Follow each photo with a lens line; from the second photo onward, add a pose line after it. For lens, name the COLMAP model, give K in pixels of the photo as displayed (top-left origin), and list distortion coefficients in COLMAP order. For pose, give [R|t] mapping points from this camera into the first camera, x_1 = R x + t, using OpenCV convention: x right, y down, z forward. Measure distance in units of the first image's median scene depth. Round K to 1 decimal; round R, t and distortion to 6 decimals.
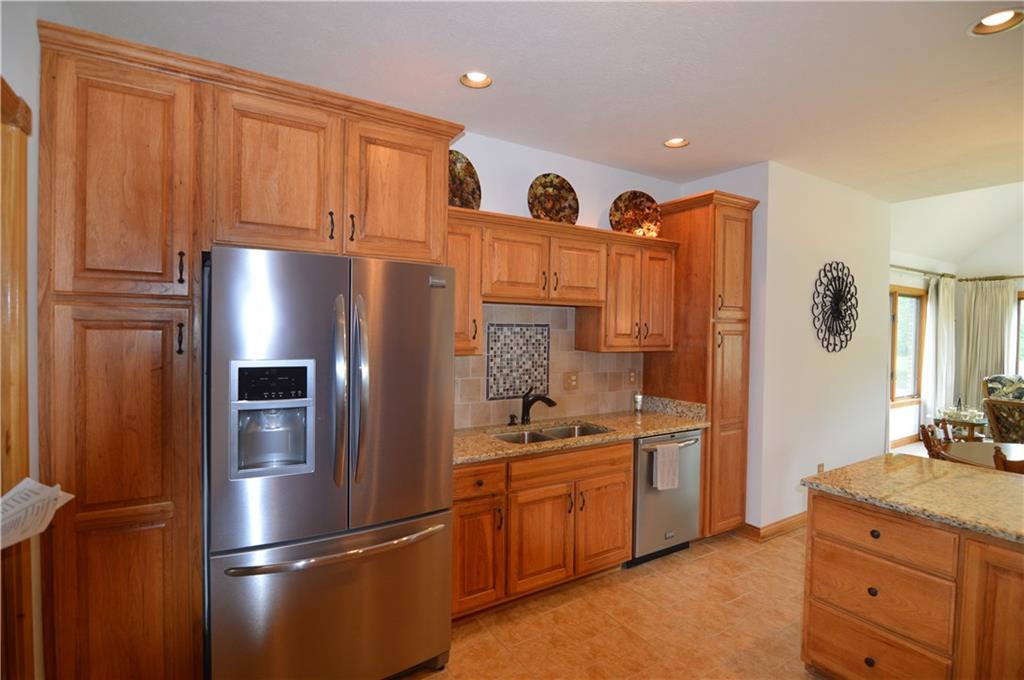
lens RADIAL K [[503.4, 0, 515.5], [0, 503.4, 341.3], [0, 0, 1]] dist [-0.013154, -0.006101]
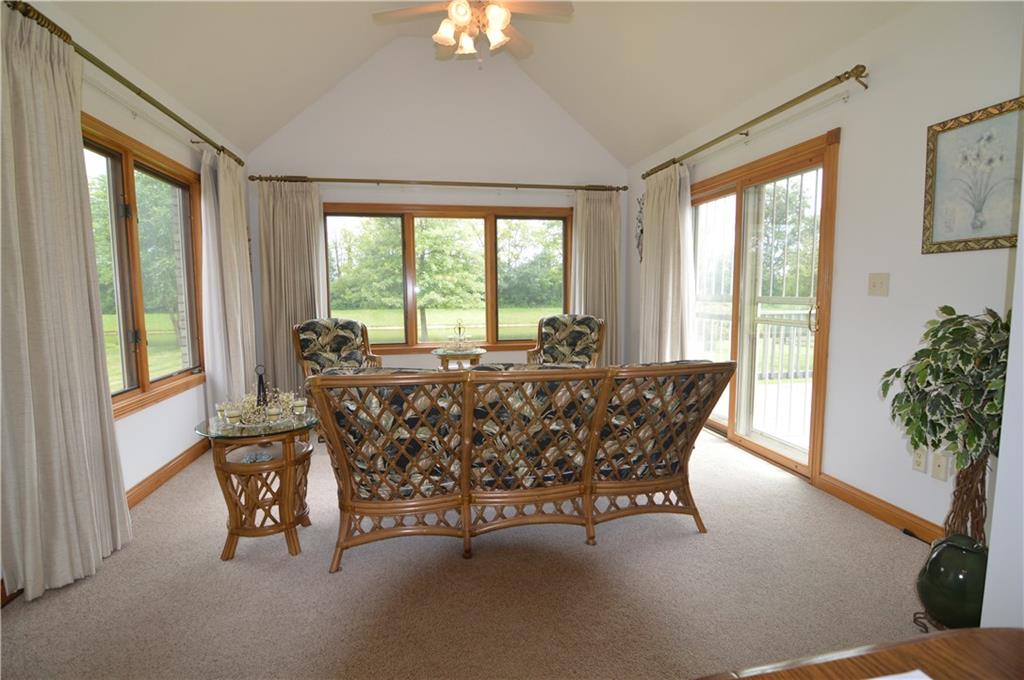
lens RADIAL K [[503.4, 0, 513.6], [0, 503.4, 337.7], [0, 0, 1]] dist [-0.013154, -0.006101]
pose [[0.373897, -0.102413, 0.921799, 0.437068], [0.035546, 0.994737, 0.096098, 0.035507], [-0.926789, -0.003164, 0.375570, 0.476379]]
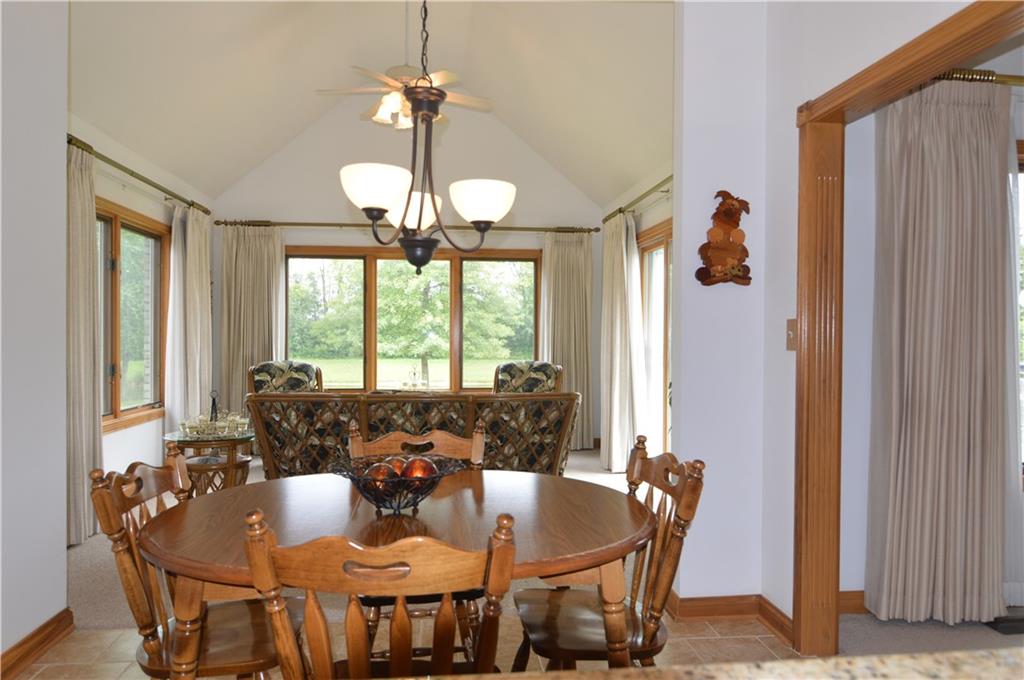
lens RADIAL K [[709.1, 0, 510.7], [0, 709.1, 336.5], [0, 0, 1]] dist [0.004511, -0.014692]
pose [[0.447097, -0.012094, 0.894404, 0.244469], [0.023183, 0.999729, 0.001929, 0.038294], [-0.894185, 0.019873, 0.447256, 0.251256]]
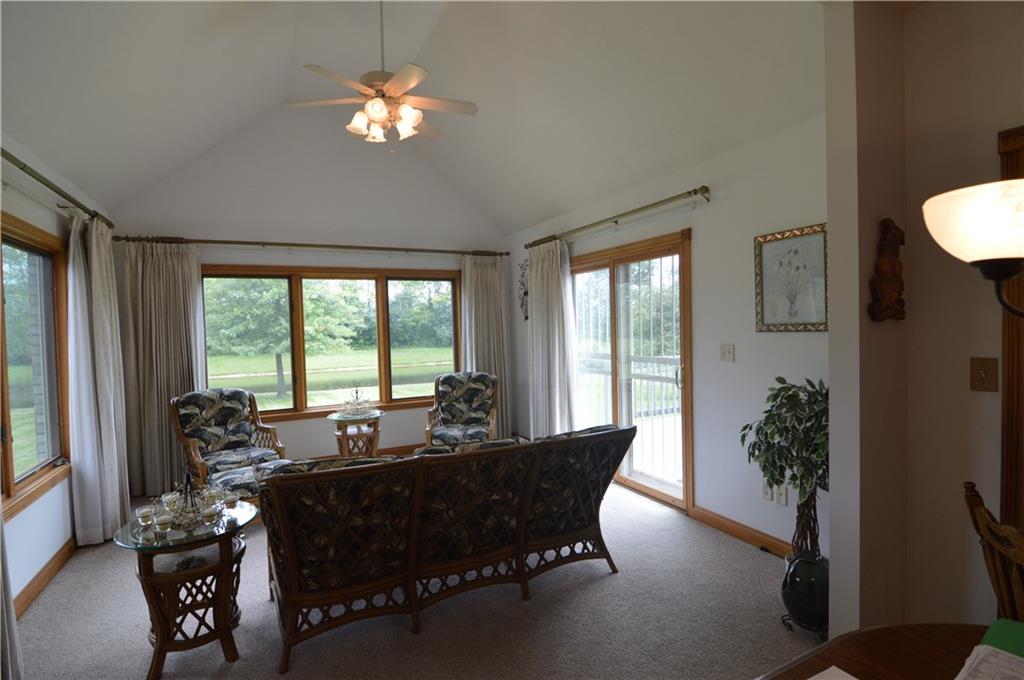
lens RADIAL K [[503.4, 0, 514.0], [0, 503.4, 336.8], [0, 0, 1]] dist [-0.013154, -0.006101]
pose [[0.105817, -0.038222, 0.993651, 0.387168], [0.053030, 0.998056, 0.032744, -0.001205], [-0.992971, 0.049229, 0.107638, 0.514926]]
